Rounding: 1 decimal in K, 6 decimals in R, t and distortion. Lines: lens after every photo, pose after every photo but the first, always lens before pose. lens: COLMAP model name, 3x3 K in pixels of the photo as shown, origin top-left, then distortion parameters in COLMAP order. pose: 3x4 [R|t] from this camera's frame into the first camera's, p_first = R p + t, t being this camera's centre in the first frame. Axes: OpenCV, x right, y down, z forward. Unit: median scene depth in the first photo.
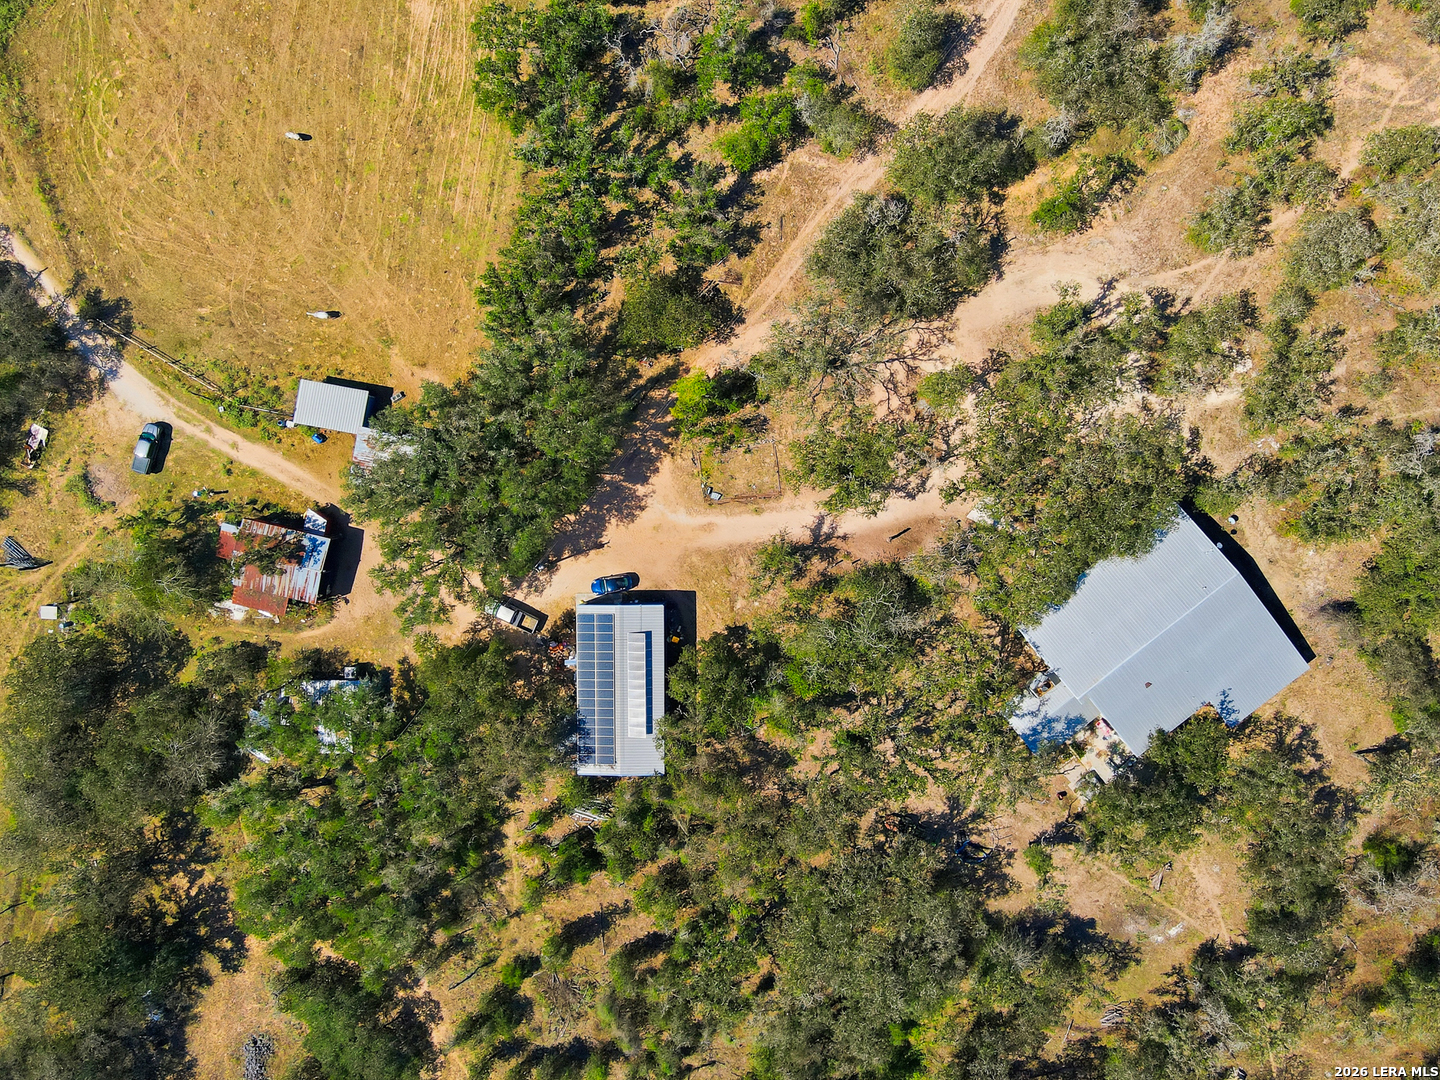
lens RADIAL K [[1121.4, 0, 720.0], [0, 1121.4, 540.0], [0, 0, 1]] dist [0.009524, -0.001474]
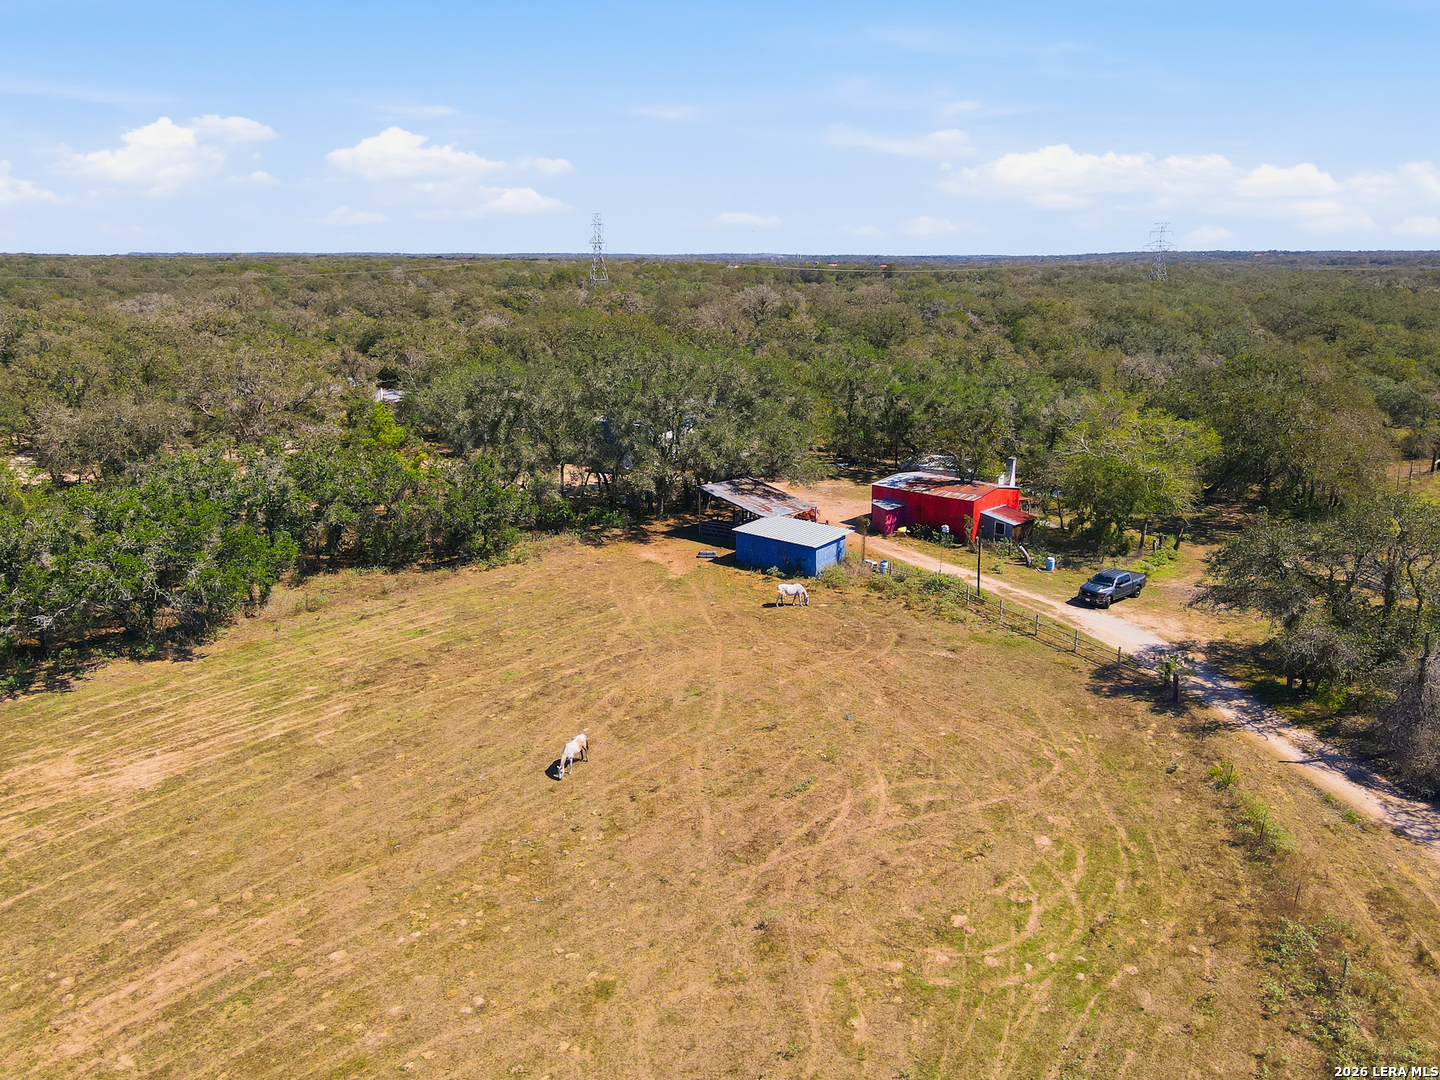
lens RADIAL K [[1136.4, 0, 720.0], [0, 1136.4, 540.0], [0, 0, 1]] dist [-0.022541, 0.085632]
pose [[-0.852349, -0.083597, 0.516248, -0.633173], [0.521643, -0.206253, 0.827858, -0.673138], [0.037272, 0.974921, 0.219408, 0.828352]]
